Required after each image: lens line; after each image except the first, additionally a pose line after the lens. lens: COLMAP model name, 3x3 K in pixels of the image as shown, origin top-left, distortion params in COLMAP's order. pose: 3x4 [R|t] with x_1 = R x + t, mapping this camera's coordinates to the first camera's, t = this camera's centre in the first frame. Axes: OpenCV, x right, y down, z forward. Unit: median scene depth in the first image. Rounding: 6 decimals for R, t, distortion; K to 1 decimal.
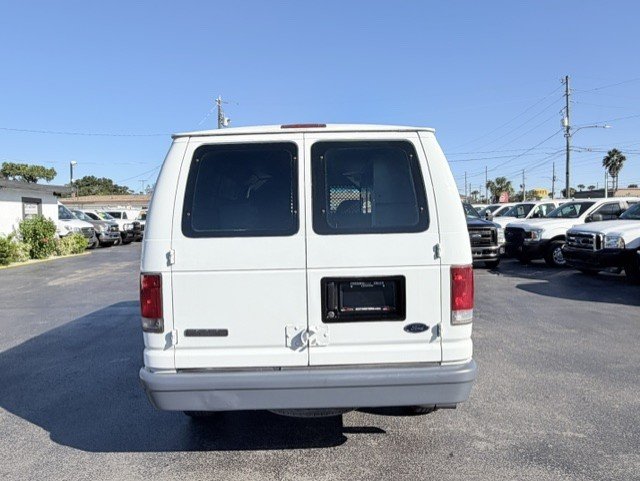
lens RADIAL K [[426.7, 0, 323.8], [0, 426.7, 238.1], [0, 0, 1]] dist [-0.000124, 0.001327]
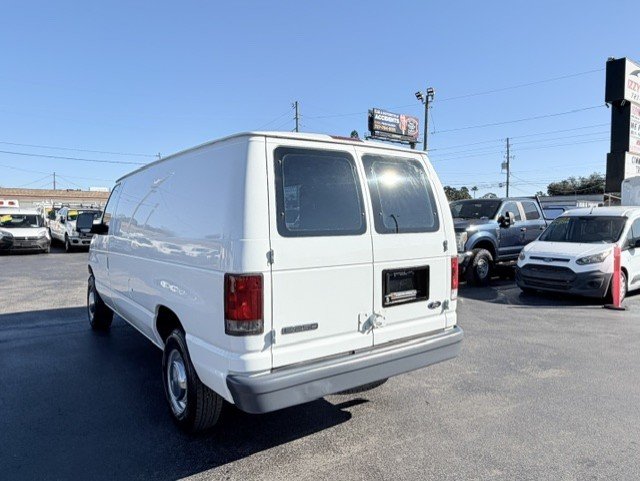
lens RADIAL K [[432.1, 0, 323.1], [0, 432.1, 240.6], [0, 0, 1]] dist [0.002270, 0.000125]
pose [[0.821842, -0.009821, 0.569631, -0.818834], [0.012334, 0.999924, -0.000556, 0.009084], [-0.569582, 0.007483, 0.821901, 0.097103]]
